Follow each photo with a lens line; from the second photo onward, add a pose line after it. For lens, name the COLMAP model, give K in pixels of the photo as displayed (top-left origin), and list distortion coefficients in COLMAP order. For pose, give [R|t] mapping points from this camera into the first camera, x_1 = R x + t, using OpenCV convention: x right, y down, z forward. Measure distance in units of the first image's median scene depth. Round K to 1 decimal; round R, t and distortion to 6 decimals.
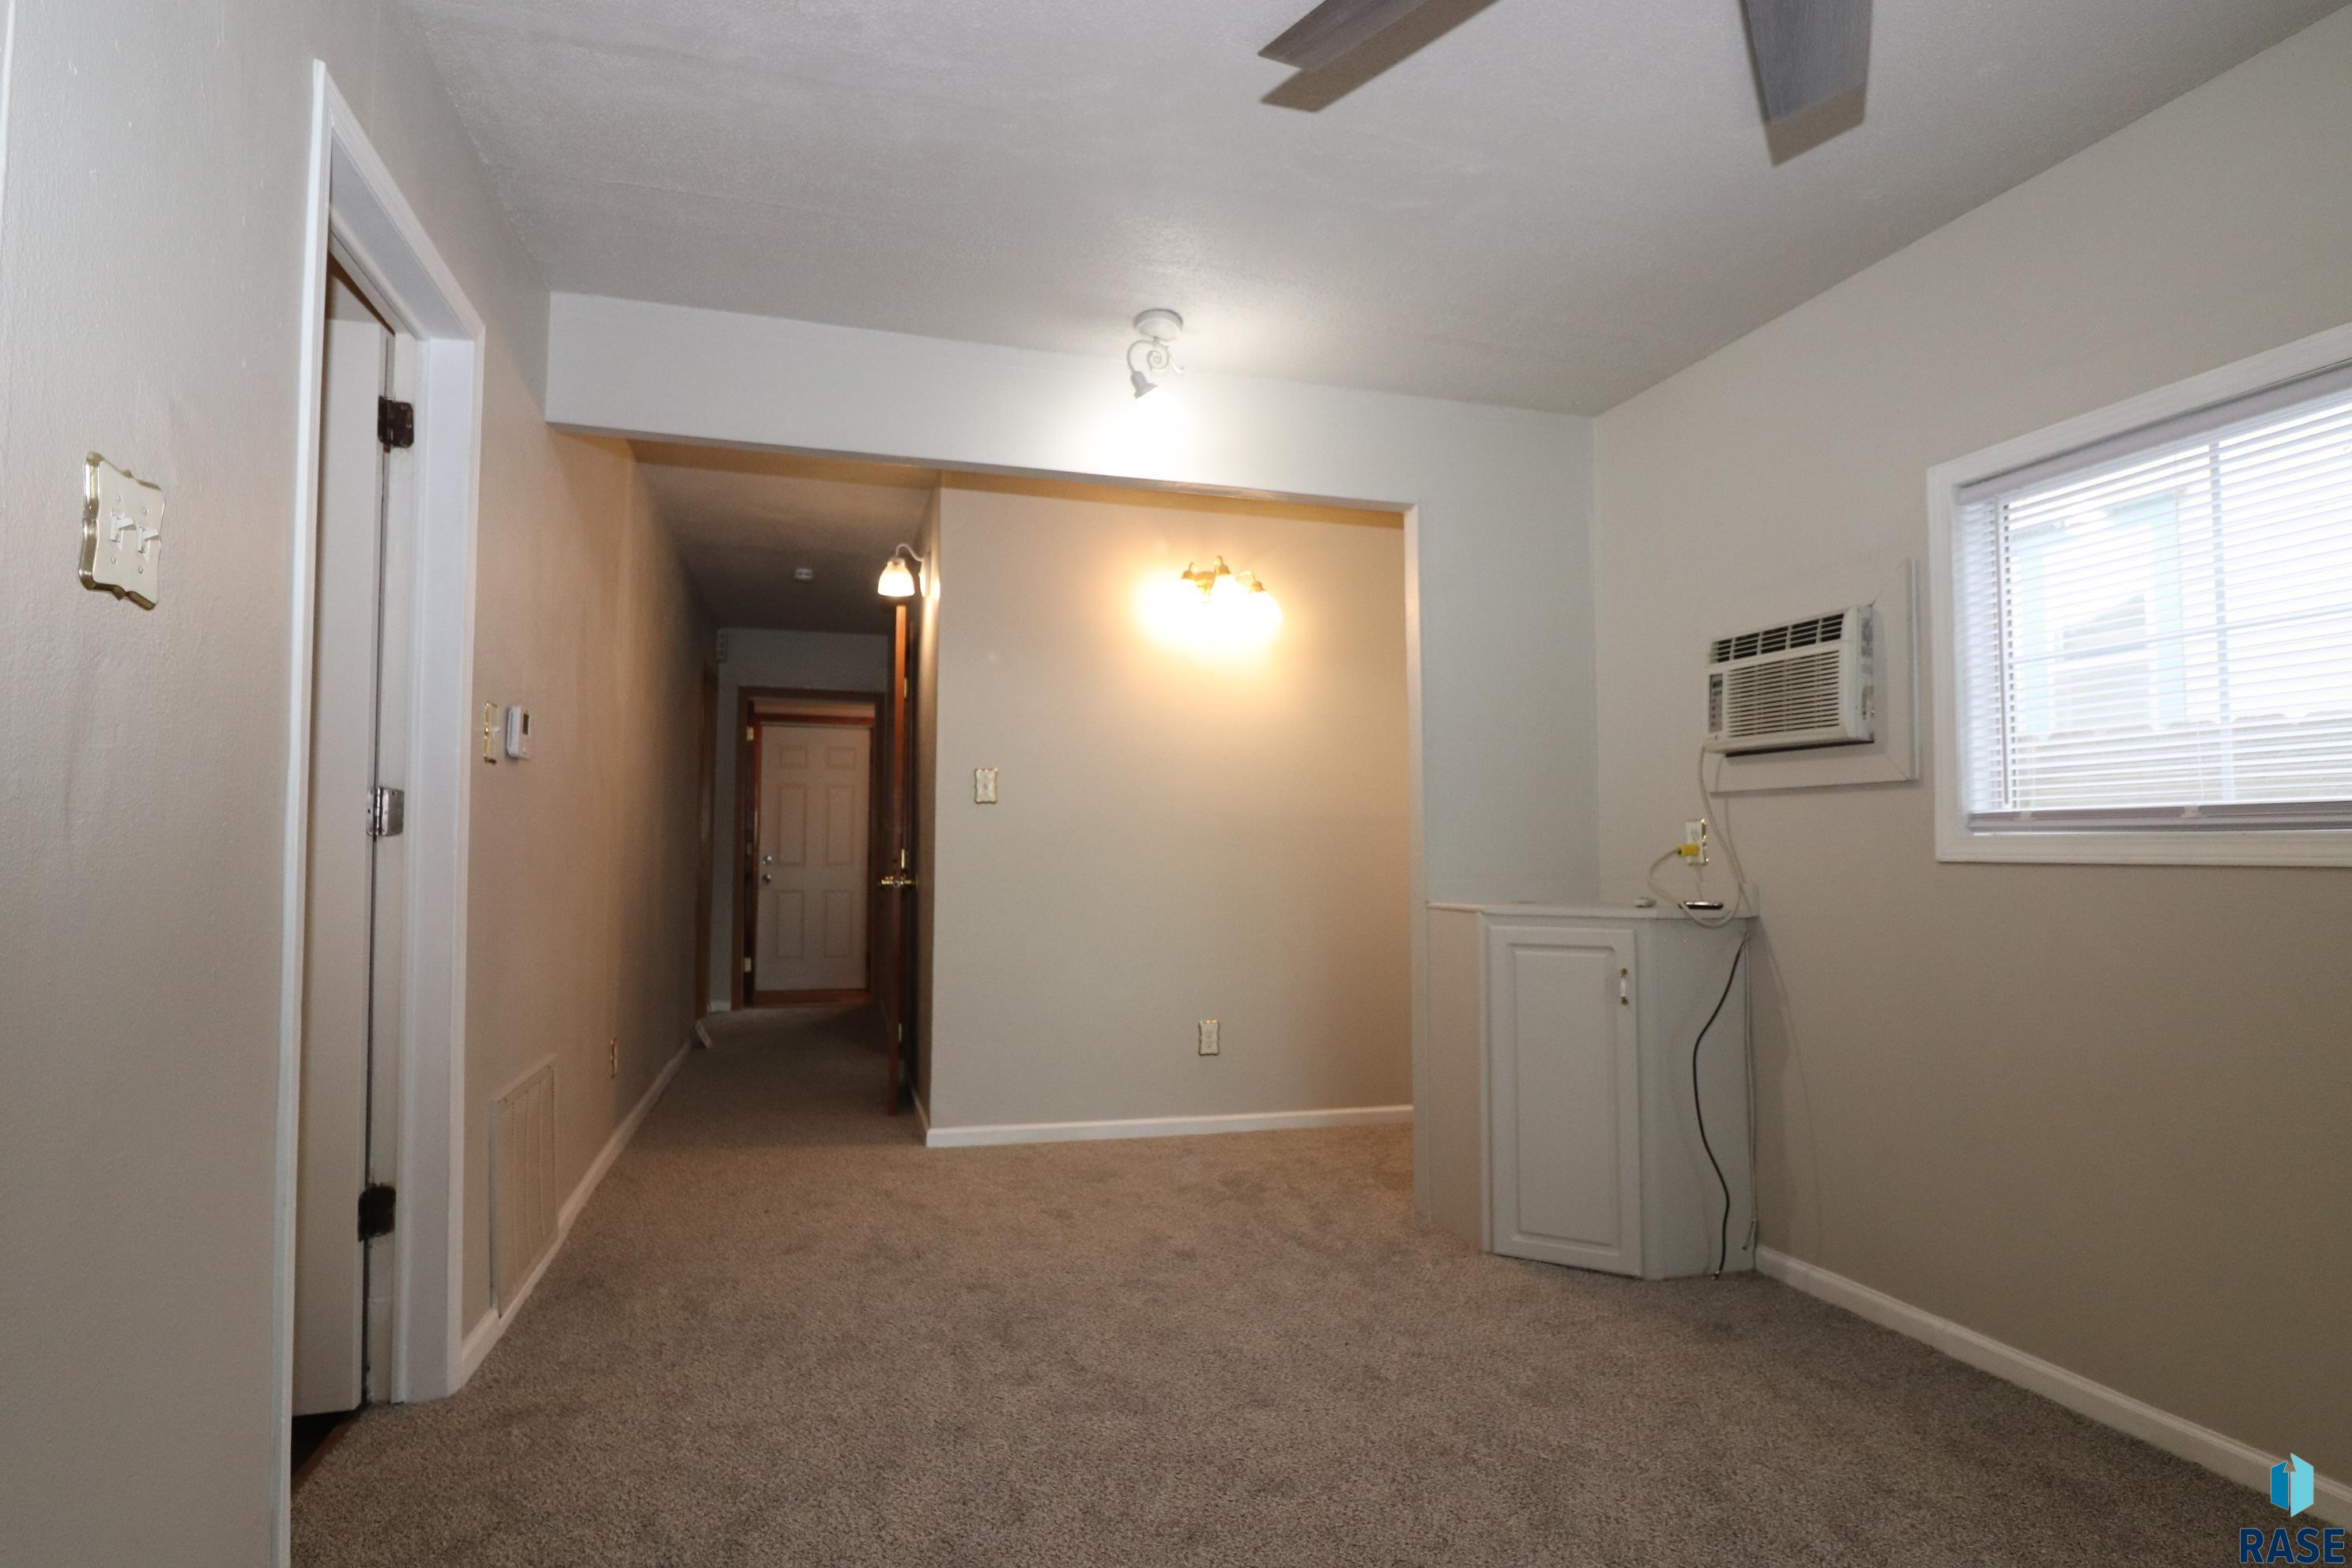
lens RADIAL K [[1204.7, 0, 1169.0], [0, 1204.7, 786.9], [0, 0, 1]] dist [-0.000533, -0.007239]
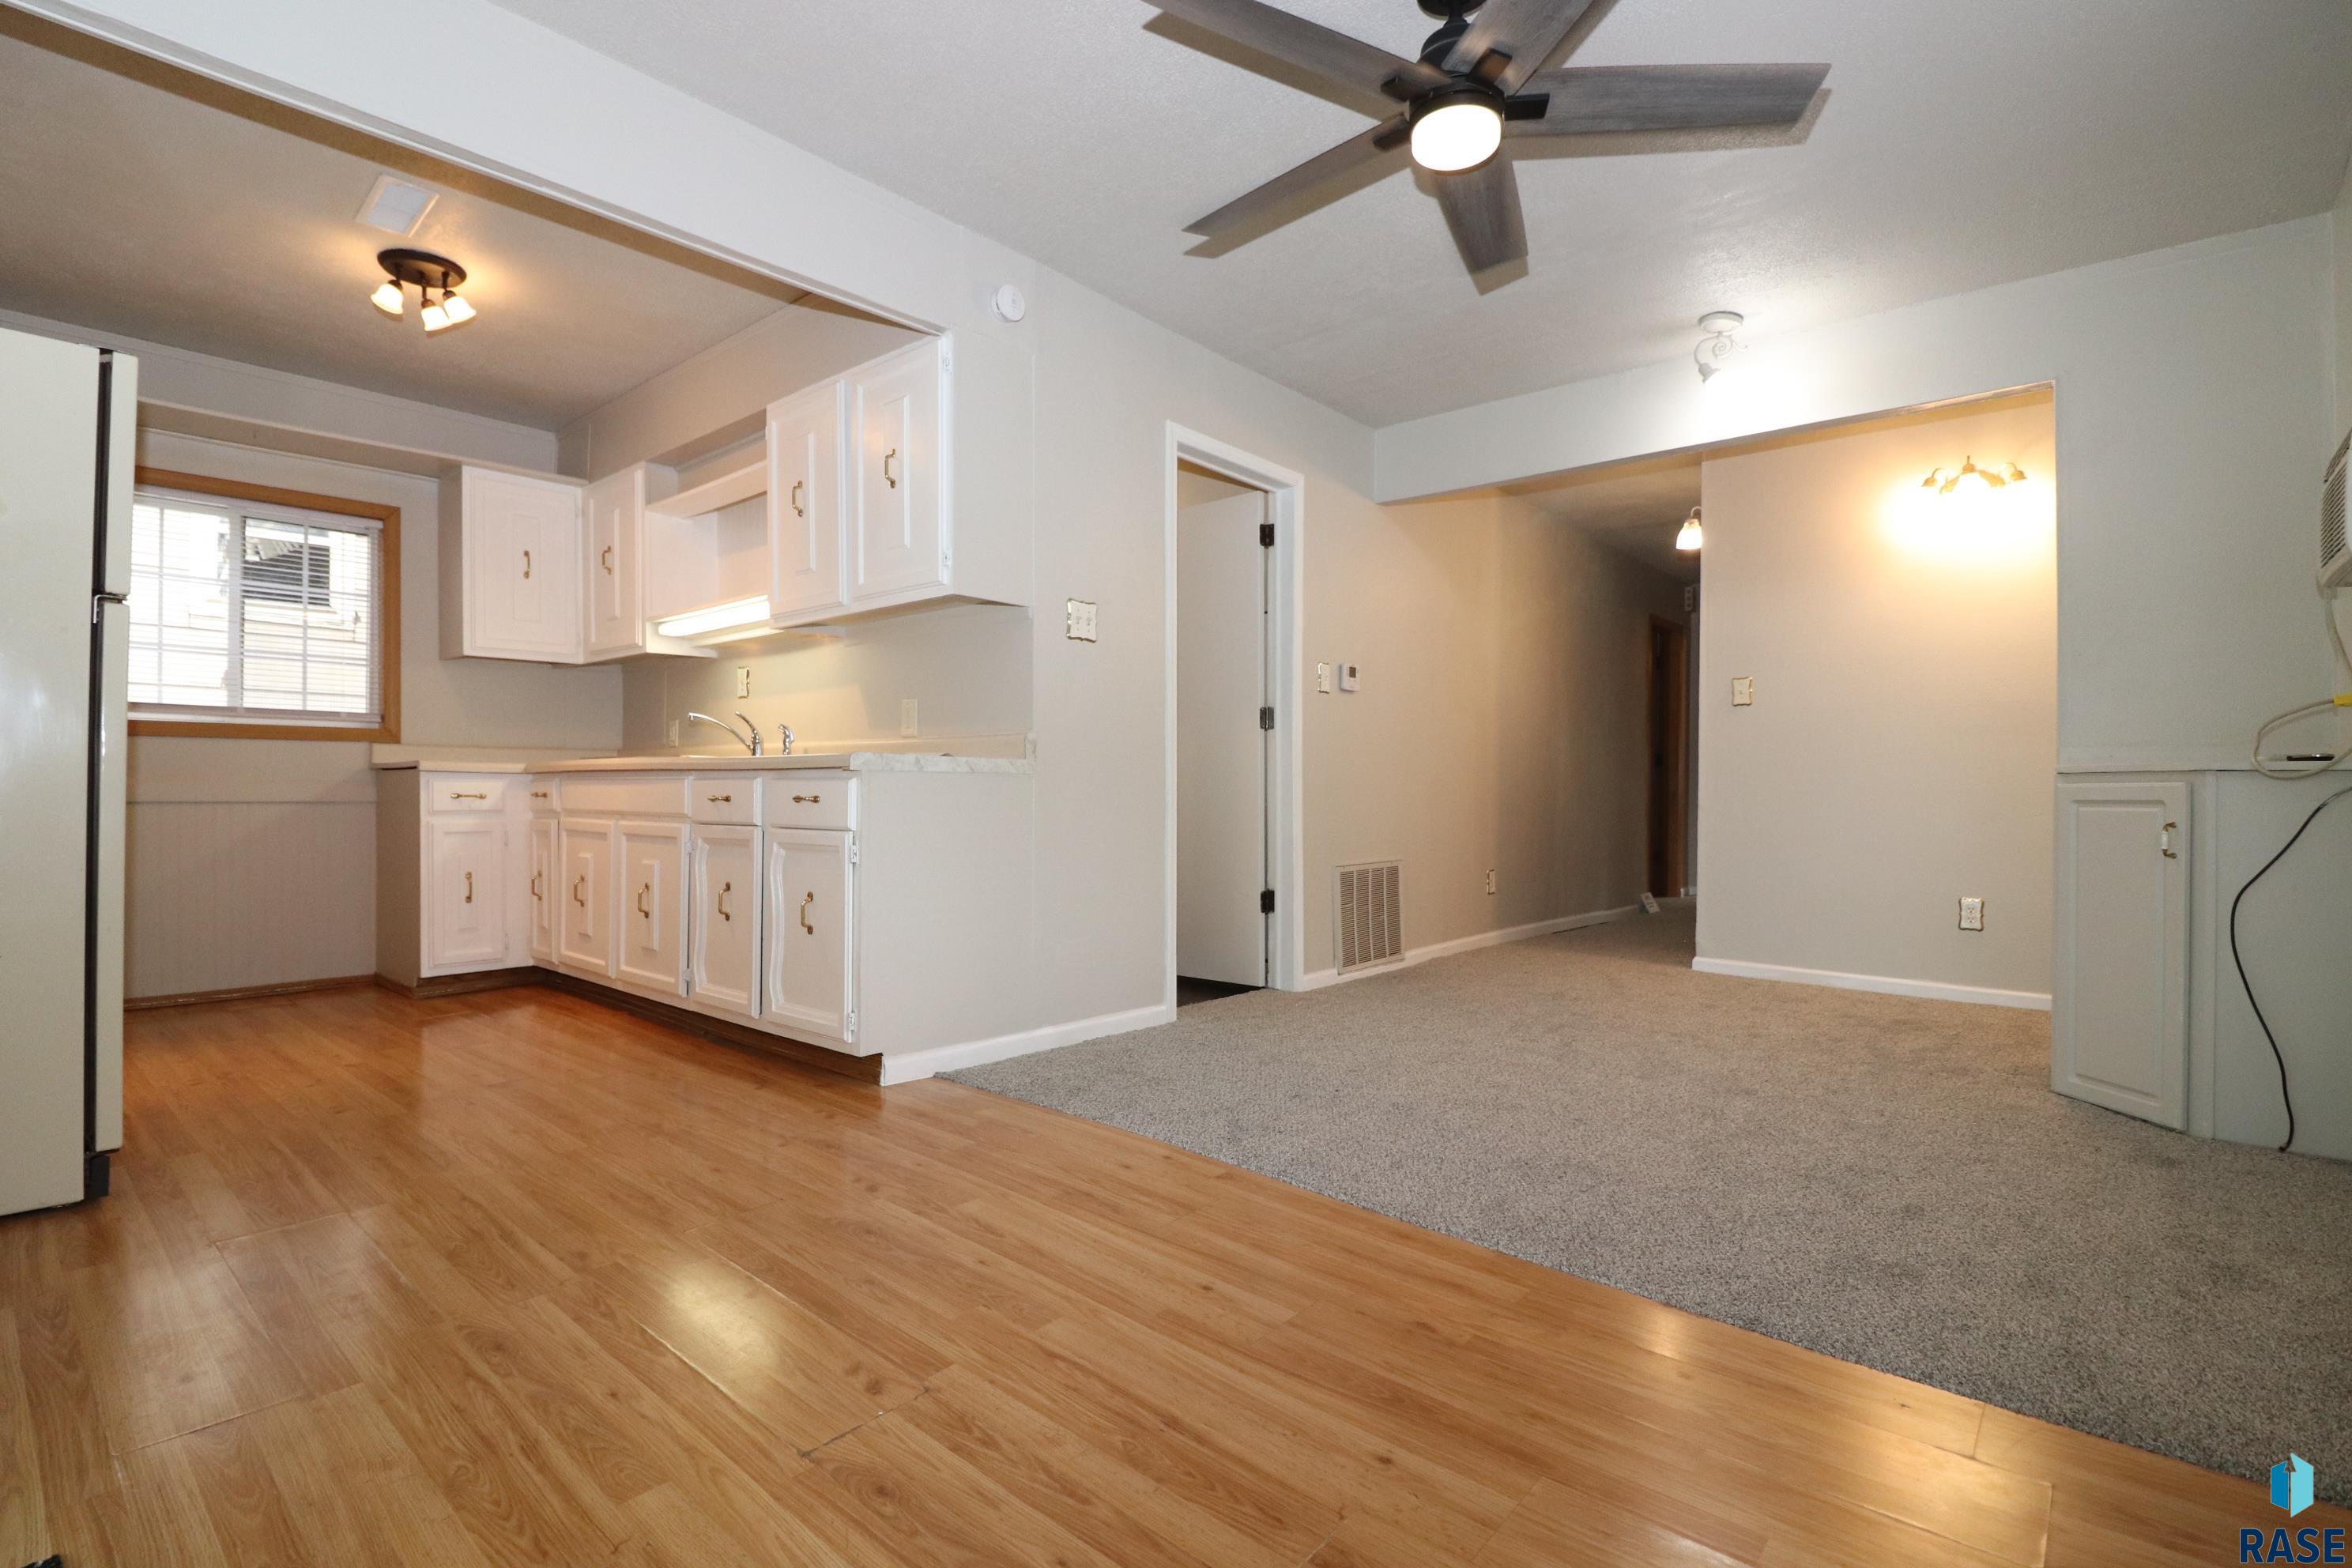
lens RADIAL K [[1096.1, 0, 1168.6], [0, 1096.1, 794.0], [0, 0, 1]] dist [-0.001596, -0.010821]
pose [[0.548431, 0.001428, -0.836194, 0.664249], [0.039232, 0.998853, 0.027437, 0.070803], [0.835275, -0.047853, 0.547746, -0.170640]]
